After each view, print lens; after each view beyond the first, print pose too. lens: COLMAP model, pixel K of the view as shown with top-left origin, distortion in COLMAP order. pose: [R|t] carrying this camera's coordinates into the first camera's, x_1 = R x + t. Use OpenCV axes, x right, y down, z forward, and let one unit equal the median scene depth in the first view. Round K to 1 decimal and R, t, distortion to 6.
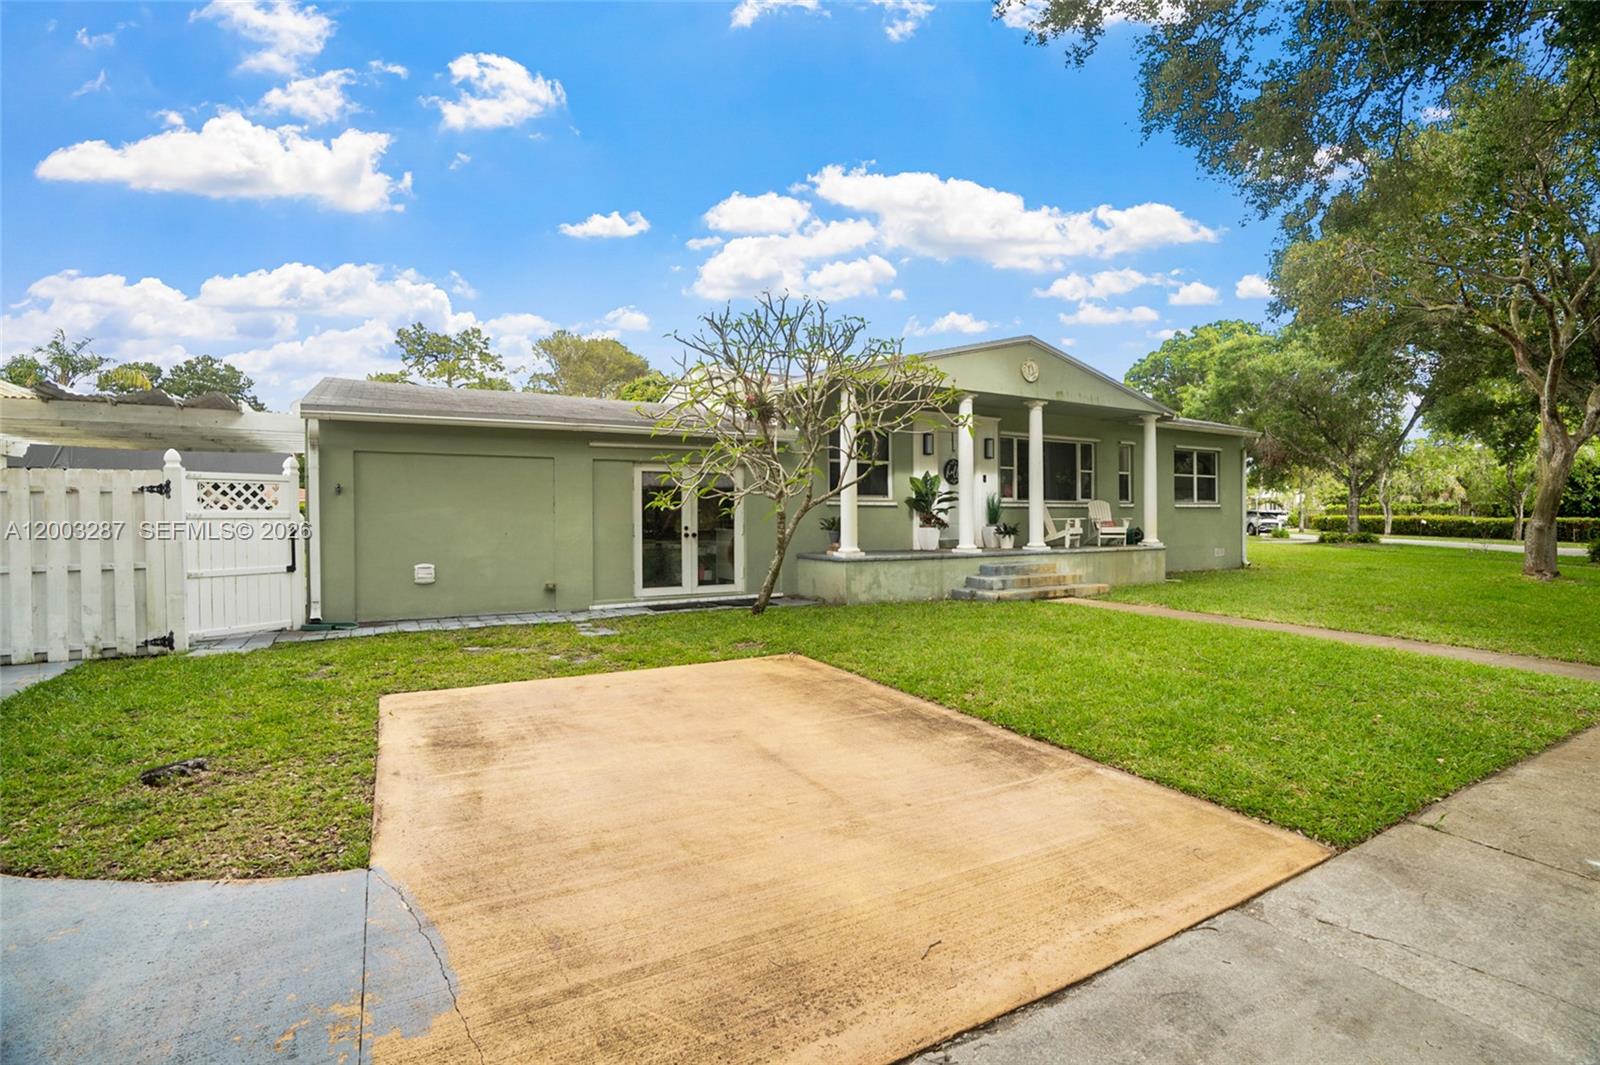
lens RADIAL K [[744.8, 0, 805.5], [0, 744.8, 510.2], [0, 0, 1]] dist [-0.072595, 0.029836]
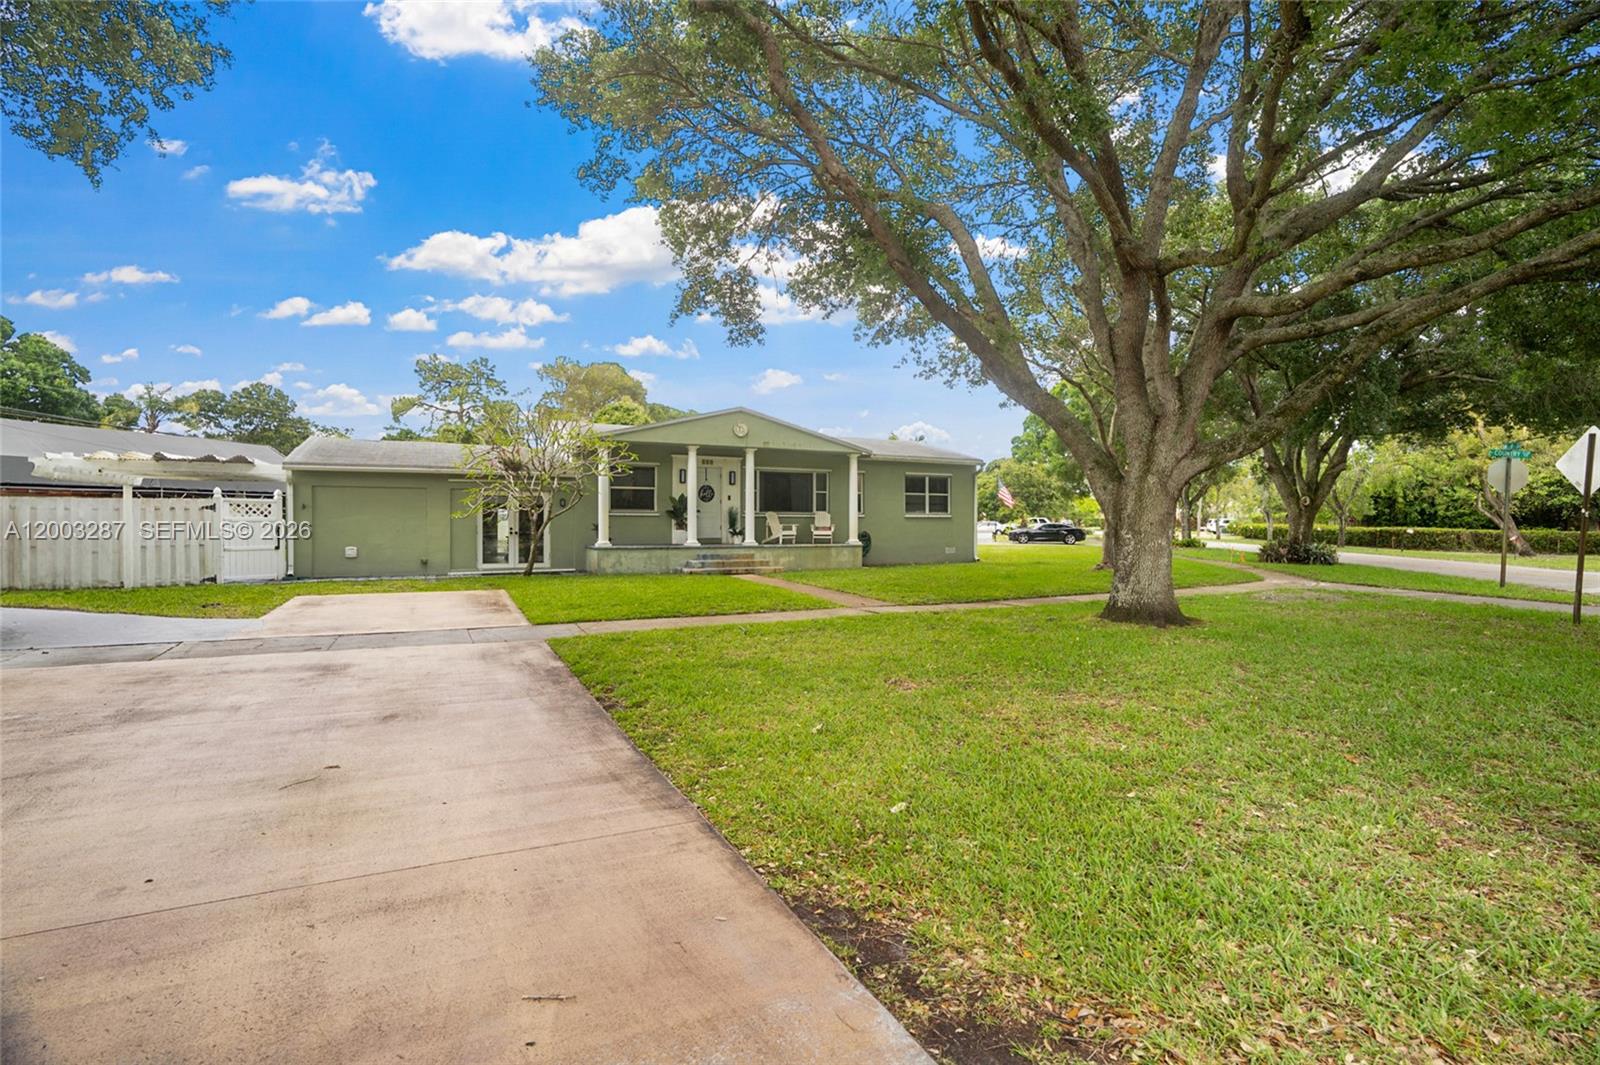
lens RADIAL K [[744.8, 0, 805.5], [0, 744.8, 510.2], [0, 0, 1]] dist [-0.072595, 0.029836]
pose [[0.998484, 0.005070, -0.054813, 0.559025], [-0.005424, 0.999965, -0.006309, -0.010221], [0.054779, 0.006597, 0.998477, -0.590700]]
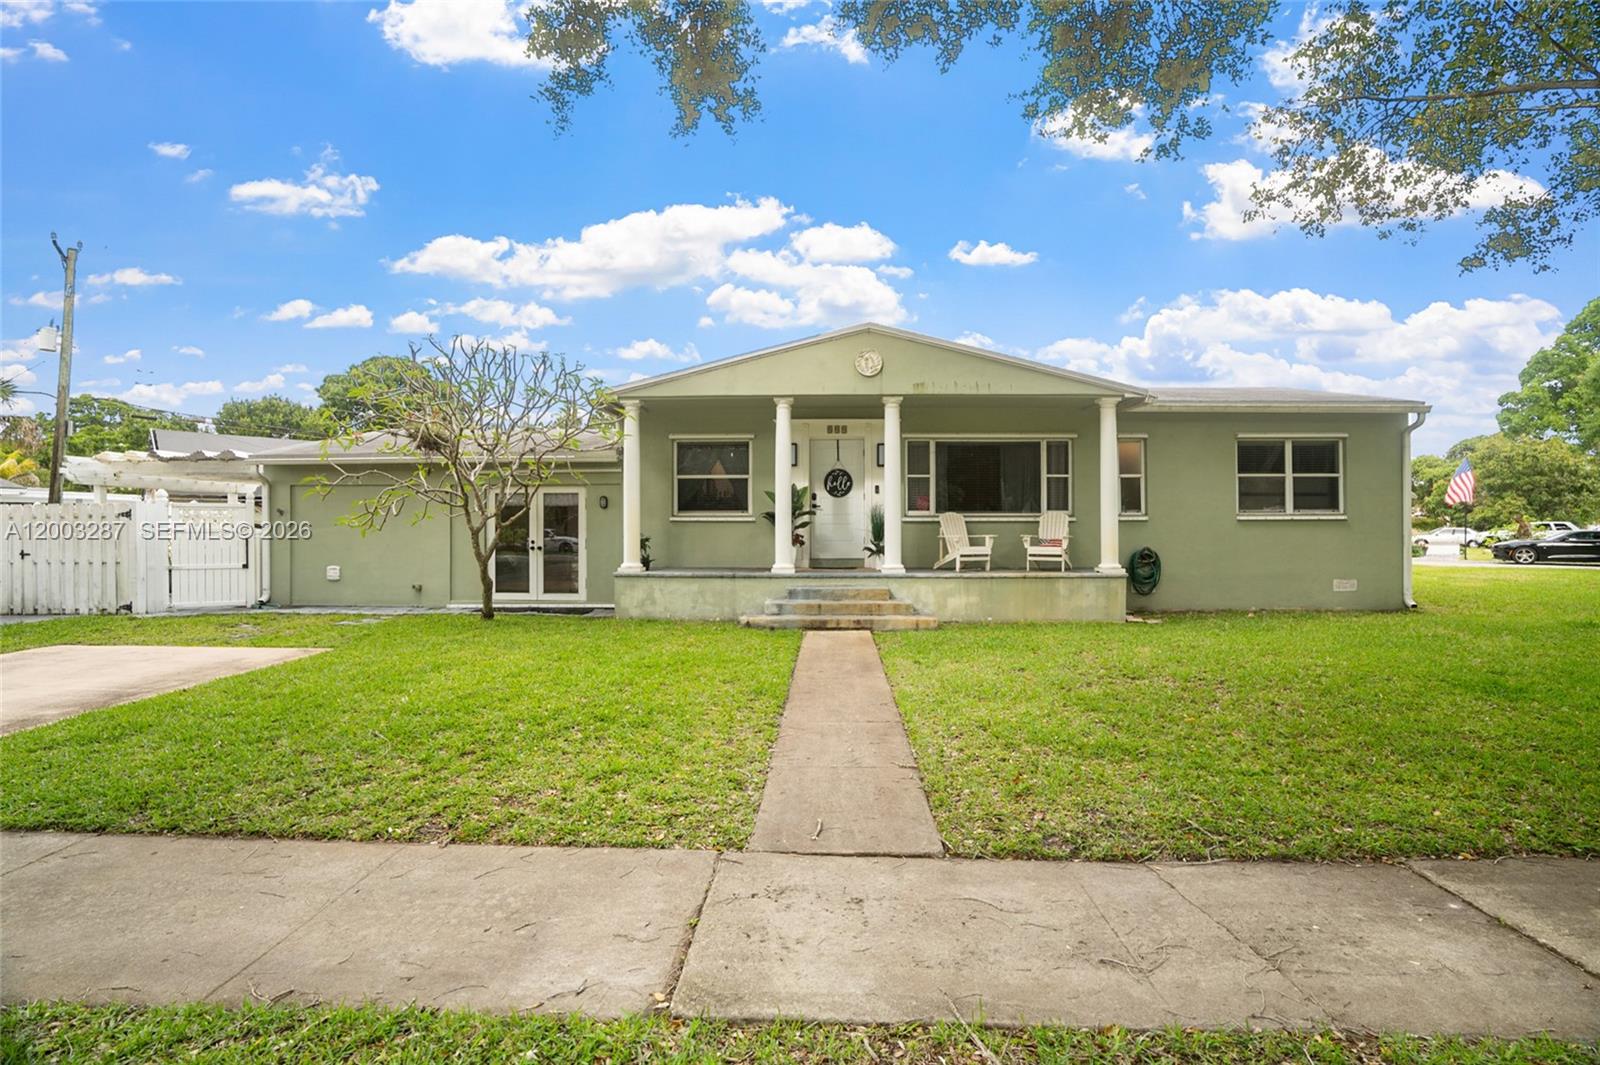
lens RADIAL K [[744.8, 0, 805.5], [0, 744.8, 510.2], [0, 0, 1]] dist [-0.072595, 0.029836]
pose [[0.851093, -0.011156, -0.524896, 0.736500], [0.002497, 0.999849, -0.017202, -0.003538], [0.525009, 0.013329, 0.850992, 0.241845]]
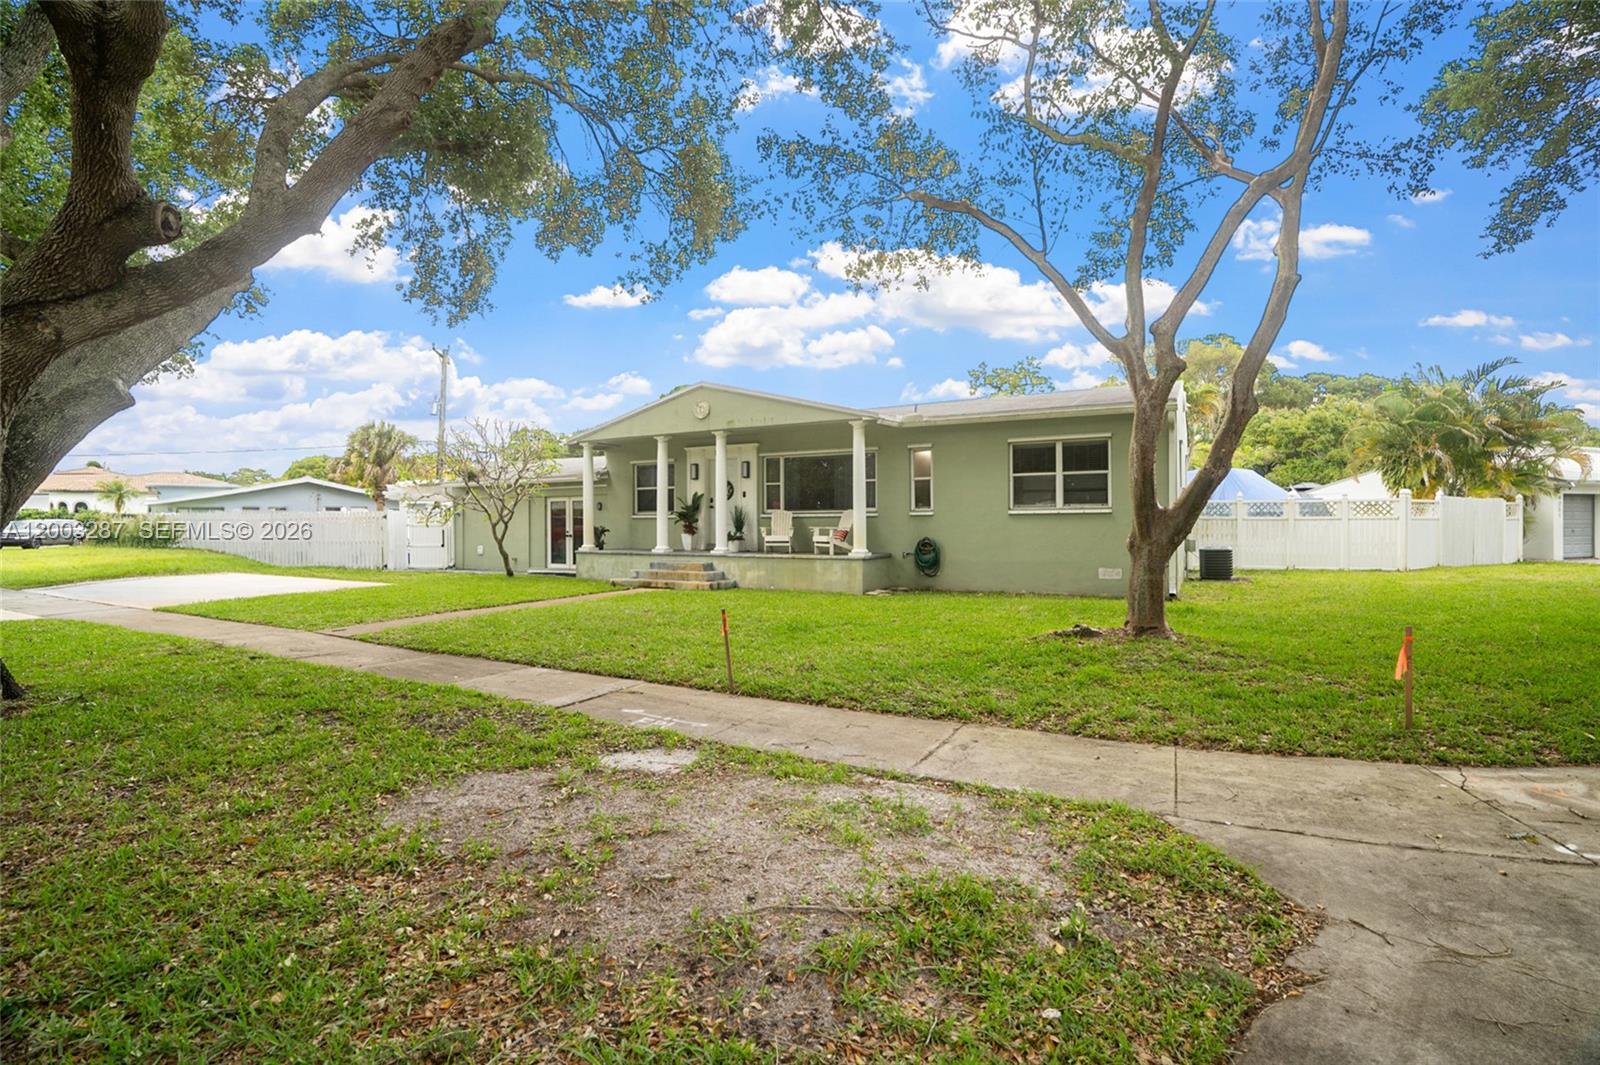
lens RADIAL K [[744.8, 0, 805.5], [0, 744.8, 510.2], [0, 0, 1]] dist [-0.072595, 0.029836]
pose [[0.519082, -0.013617, -0.854616, 1.559988], [0.011117, 0.999896, -0.009179, -0.004648], [0.854652, -0.004736, 0.519179, 0.525873]]
